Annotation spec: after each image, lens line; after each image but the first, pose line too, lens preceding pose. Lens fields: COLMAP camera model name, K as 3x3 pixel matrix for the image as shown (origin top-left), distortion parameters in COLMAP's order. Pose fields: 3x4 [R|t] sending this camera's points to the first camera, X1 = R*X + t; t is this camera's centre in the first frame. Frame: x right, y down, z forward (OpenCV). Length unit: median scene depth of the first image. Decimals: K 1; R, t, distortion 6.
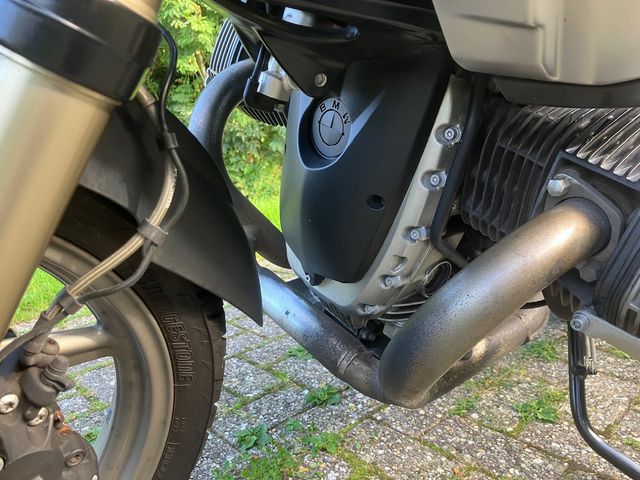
lens RADIAL K [[531.8, 0, 320.0], [0, 531.8, 240.0], [0, 0, 1]] dist [-0.009156, 0.002070]
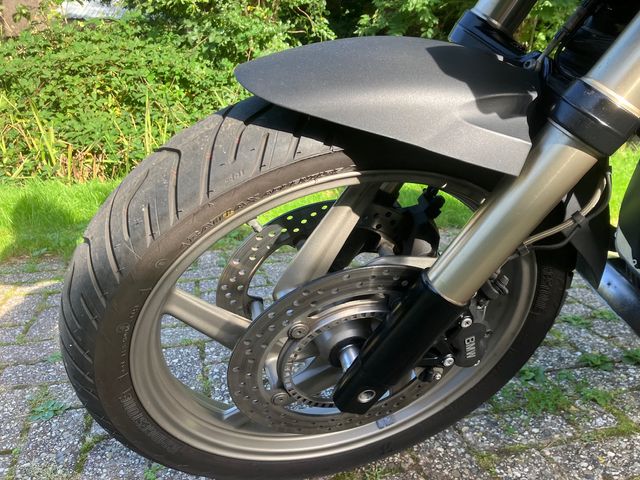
lens RADIAL K [[552.3, 0, 320.0], [0, 552.3, 240.0], [0, 0, 1]] dist [0.038001, -0.005012]
pose [[0.896626, 0.221135, -0.383615, -0.135580], [-0.185644, 0.974281, 0.127718, -0.008881], [0.401992, -0.043299, 0.914619, -0.375710]]
